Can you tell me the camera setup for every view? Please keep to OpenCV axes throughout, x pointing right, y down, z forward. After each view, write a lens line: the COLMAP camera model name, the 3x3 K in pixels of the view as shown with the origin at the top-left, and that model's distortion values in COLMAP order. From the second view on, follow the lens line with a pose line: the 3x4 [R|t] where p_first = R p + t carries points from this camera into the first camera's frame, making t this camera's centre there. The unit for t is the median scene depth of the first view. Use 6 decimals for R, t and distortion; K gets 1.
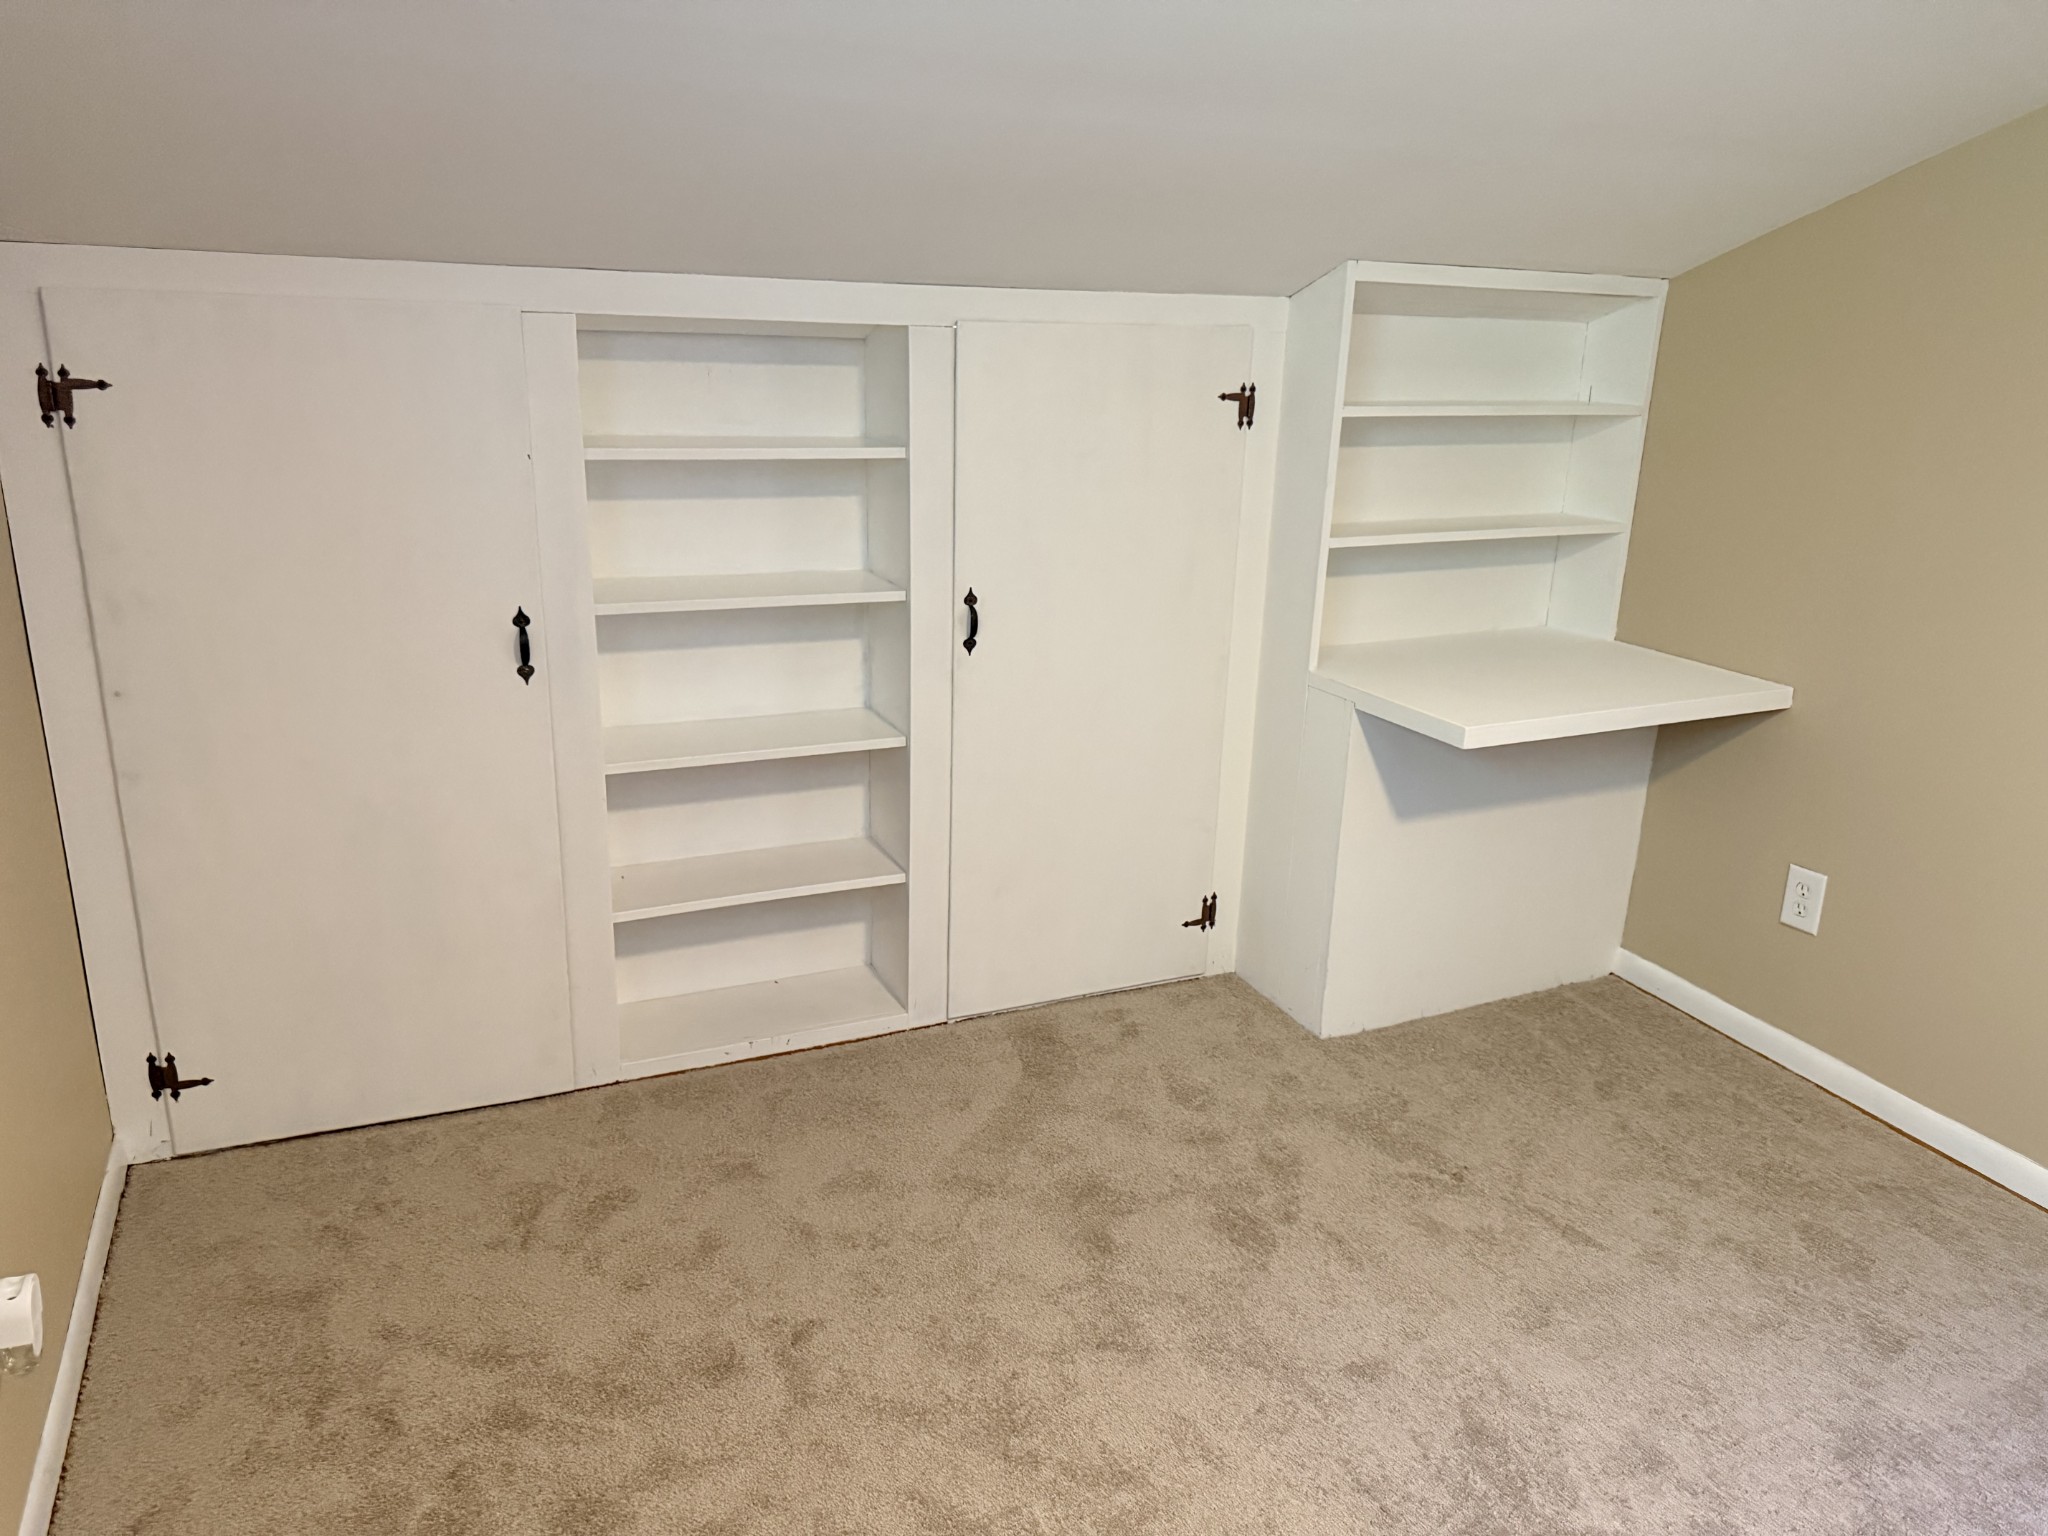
lens RADIAL K [[1426.1, 0, 1024.0], [0, 1426.1, 768.0], [0, 0, 1]] dist [0.000754, -0.000172]
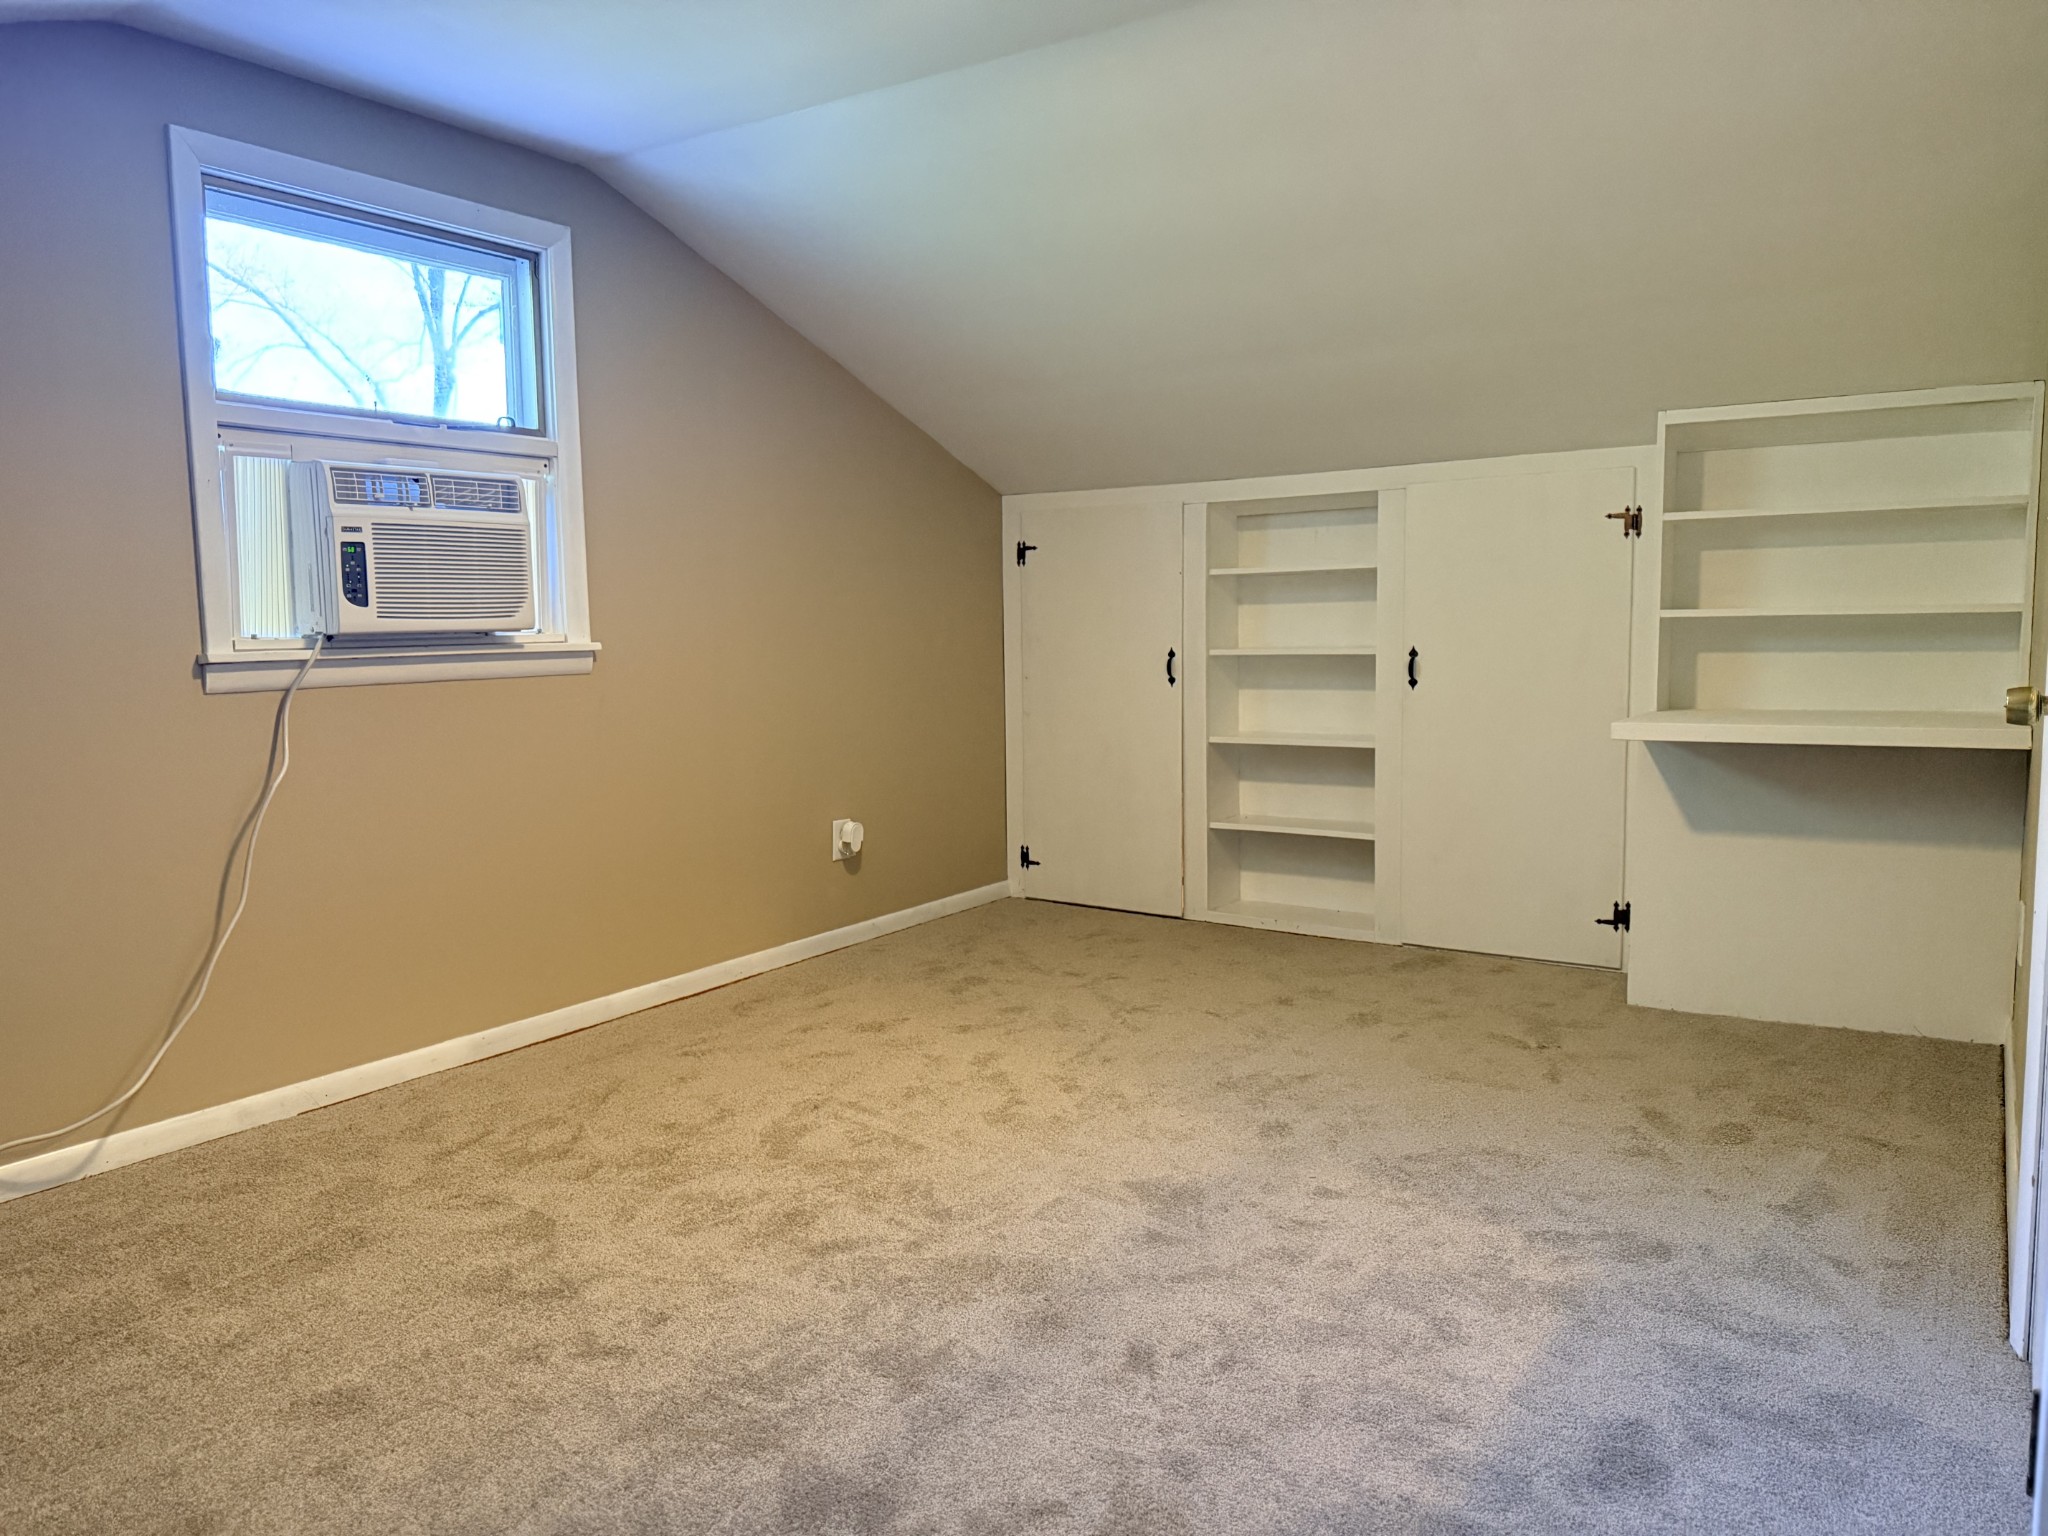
lens RADIAL K [[1426.1, 0, 1024.0], [0, 1426.1, 768.0], [0, 0, 1]] dist [0.000754, -0.000172]
pose [[0.509996, 0.035412, -0.859447, 1.091515], [-0.230842, 0.968135, -0.097091, 0.253968], [0.828623, 0.247913, 0.501920, -0.117327]]
